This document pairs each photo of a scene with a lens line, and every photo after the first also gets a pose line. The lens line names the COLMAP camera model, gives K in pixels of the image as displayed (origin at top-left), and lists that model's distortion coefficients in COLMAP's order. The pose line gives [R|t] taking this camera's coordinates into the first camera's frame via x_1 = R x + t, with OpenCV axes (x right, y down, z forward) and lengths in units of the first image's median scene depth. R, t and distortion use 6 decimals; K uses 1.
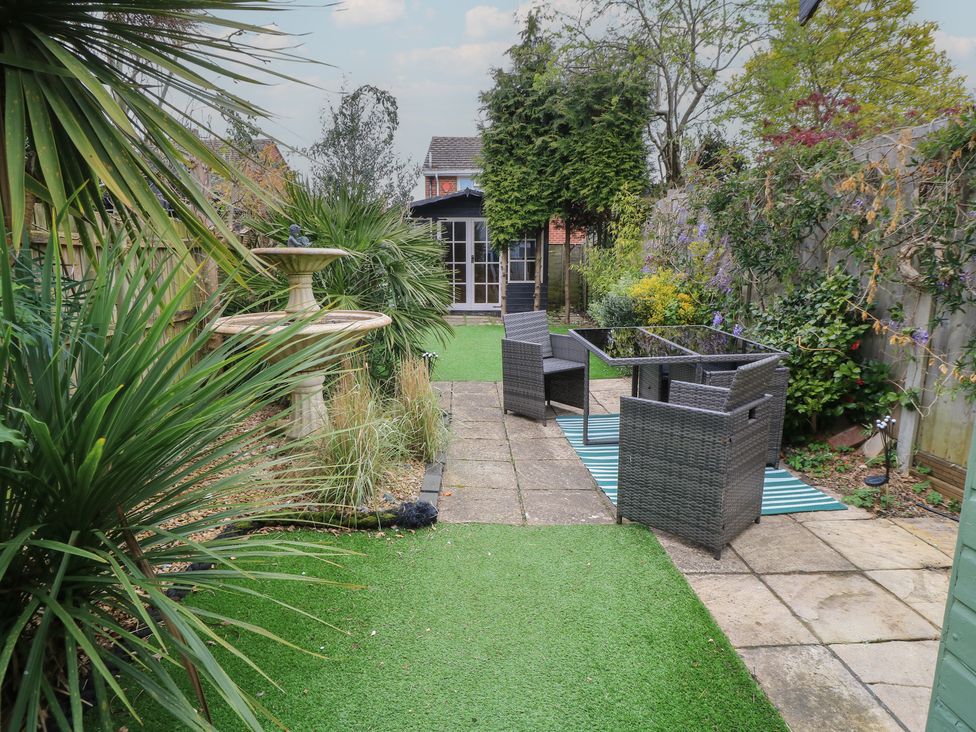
lens RADIAL K [[537.0, 0, 480.4], [0, 537.0, 368.6], [0, 0, 1]] dist [0.002812, -0.013453]
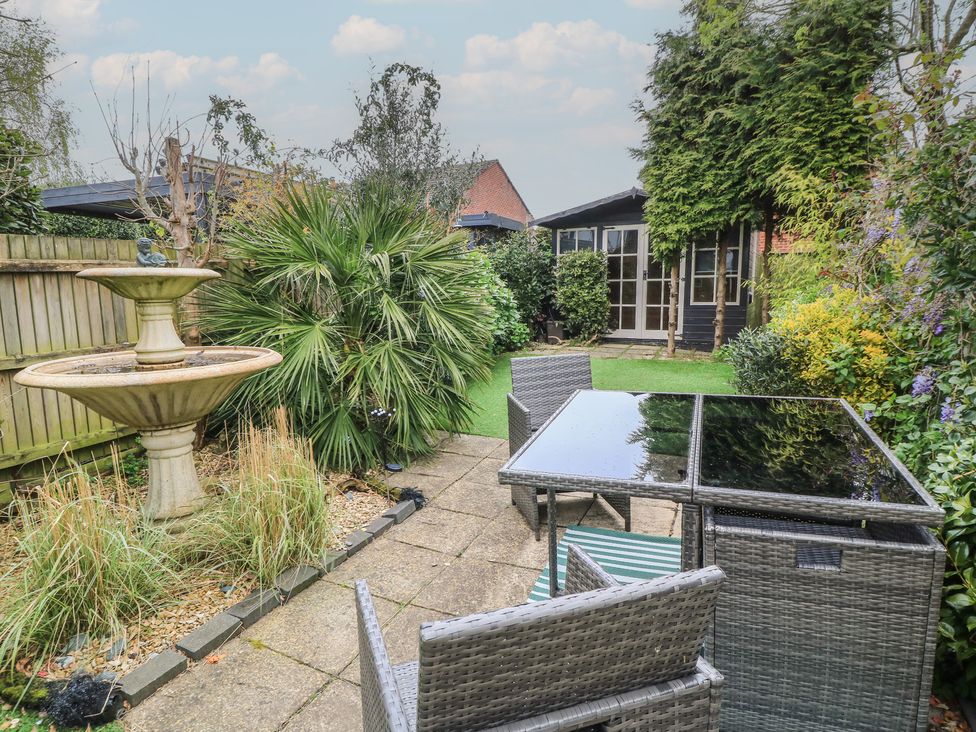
lens RADIAL K [[556.4, 0, 488.0], [0, 556.4, 366.0], [0, 0, 1]] dist [0.002934, -0.000848]
pose [[0.902243, 0.053722, -0.427868, 0.172875], [-0.071526, 0.997109, -0.025632, -0.037980], [0.425254, 0.053730, 0.903478, 0.193711]]
